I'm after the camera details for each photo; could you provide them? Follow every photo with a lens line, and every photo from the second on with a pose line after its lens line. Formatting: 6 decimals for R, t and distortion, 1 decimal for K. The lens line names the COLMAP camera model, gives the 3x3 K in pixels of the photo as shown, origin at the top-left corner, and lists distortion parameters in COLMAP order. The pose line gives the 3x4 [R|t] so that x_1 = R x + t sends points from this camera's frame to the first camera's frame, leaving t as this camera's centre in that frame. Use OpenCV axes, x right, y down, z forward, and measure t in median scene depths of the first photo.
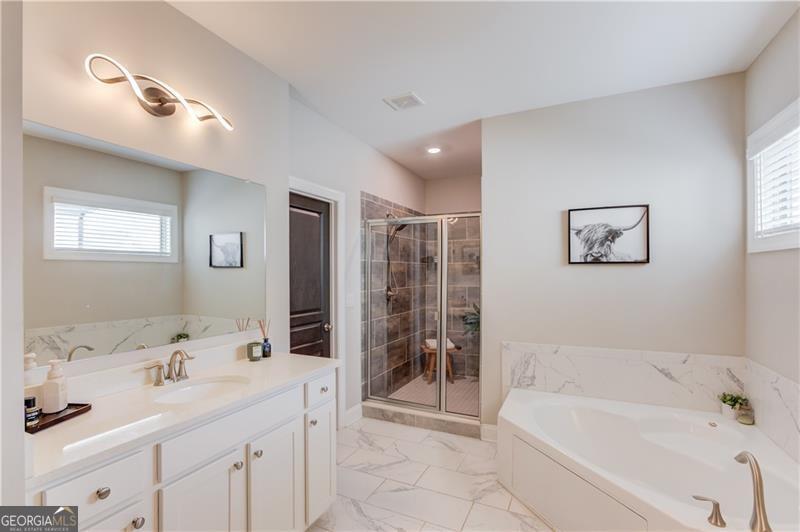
lens RADIAL K [[380.1, 0, 397.6], [0, 380.1, 271.7], [0, 0, 1]] dist [0.002110, 0.000370]
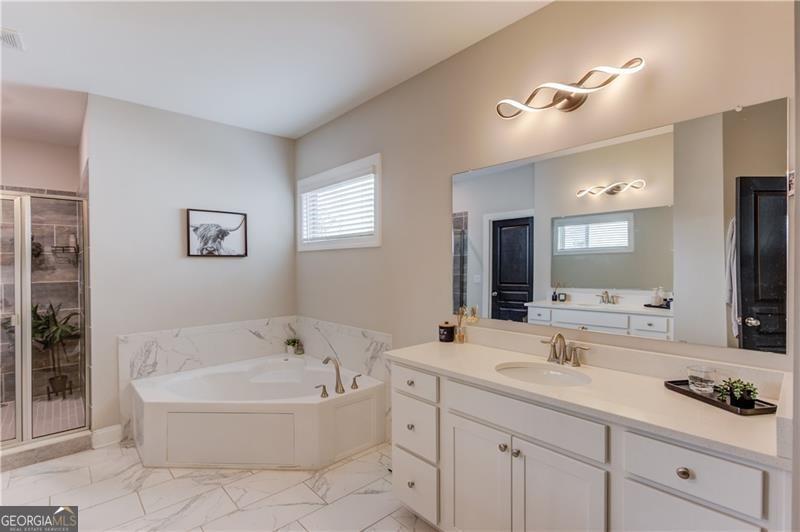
lens RADIAL K [[380.1, 0, 408.0], [0, 380.1, 261.0], [0, 0, 1]] dist [0.002110, 0.000370]
pose [[0.350381, 0.004157, 0.936598, -0.402991], [0.003498, 0.999977, -0.005747, 0.002846], [-0.936601, 0.005290, 0.350359, -0.023600]]
